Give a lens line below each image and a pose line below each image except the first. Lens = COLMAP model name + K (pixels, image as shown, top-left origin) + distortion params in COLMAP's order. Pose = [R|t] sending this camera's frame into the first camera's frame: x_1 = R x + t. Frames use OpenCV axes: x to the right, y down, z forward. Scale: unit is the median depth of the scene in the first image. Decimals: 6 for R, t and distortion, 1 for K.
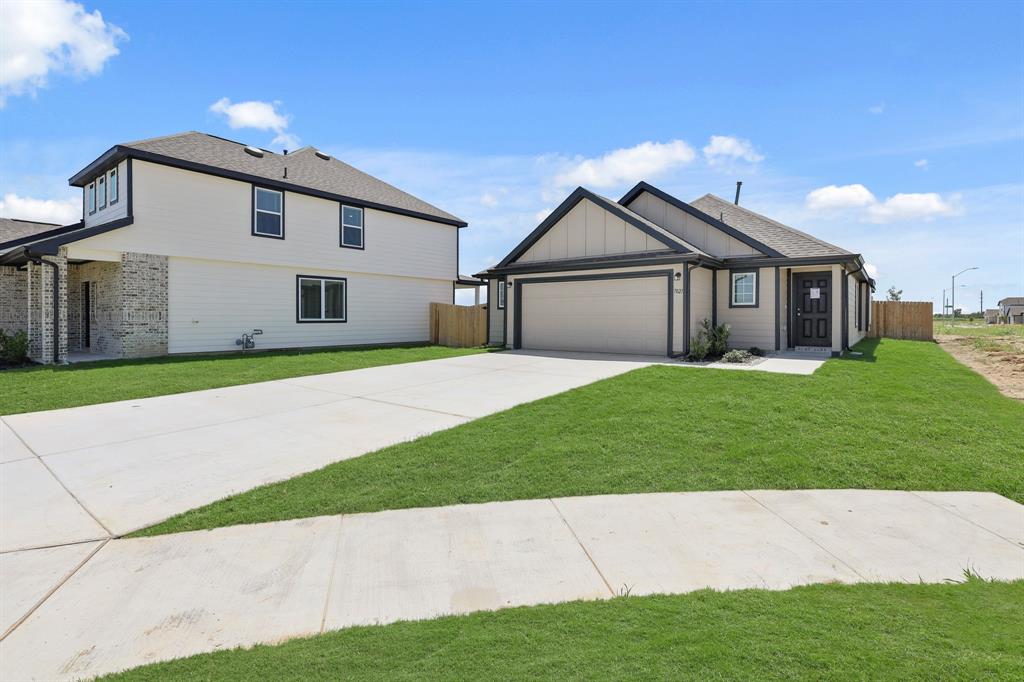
lens RADIAL K [[478.9, 0, 512.5], [0, 478.9, 311.4], [0, 0, 1]] dist [0.000072, 0.000043]
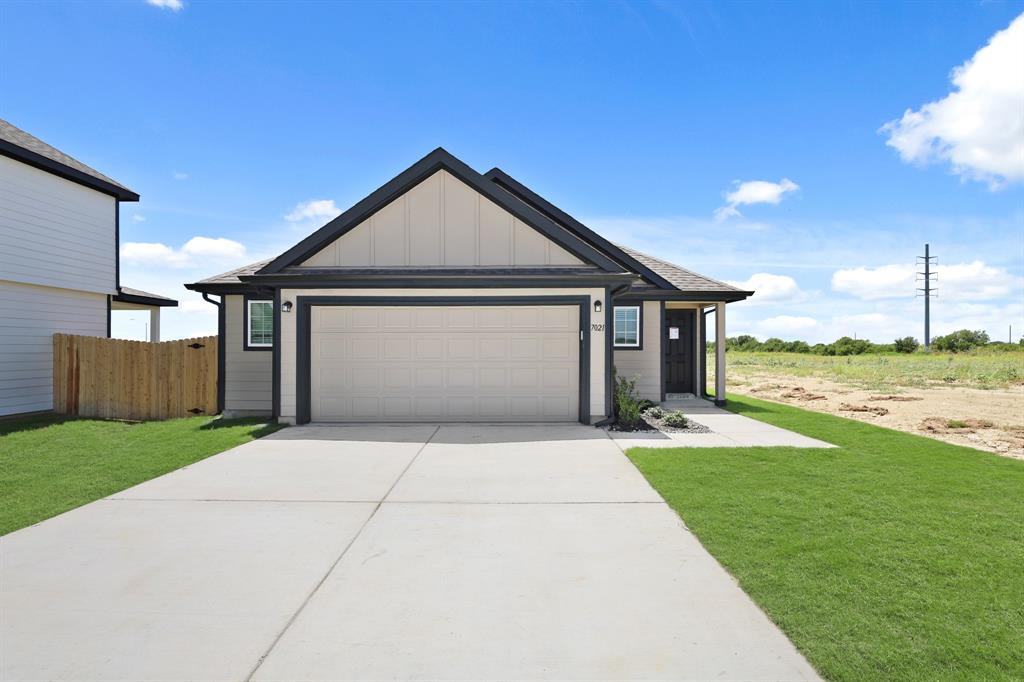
lens RADIAL K [[487.4, 0, 510.6], [0, 487.4, 344.6], [0, 0, 1]] dist [0.001786, 0.000303]
pose [[0.798466, 0.003469, 0.602030, -0.136254], [-0.005000, 0.999987, 0.000868, -0.014123], [-0.602019, -0.003703, 0.798473, 0.405754]]
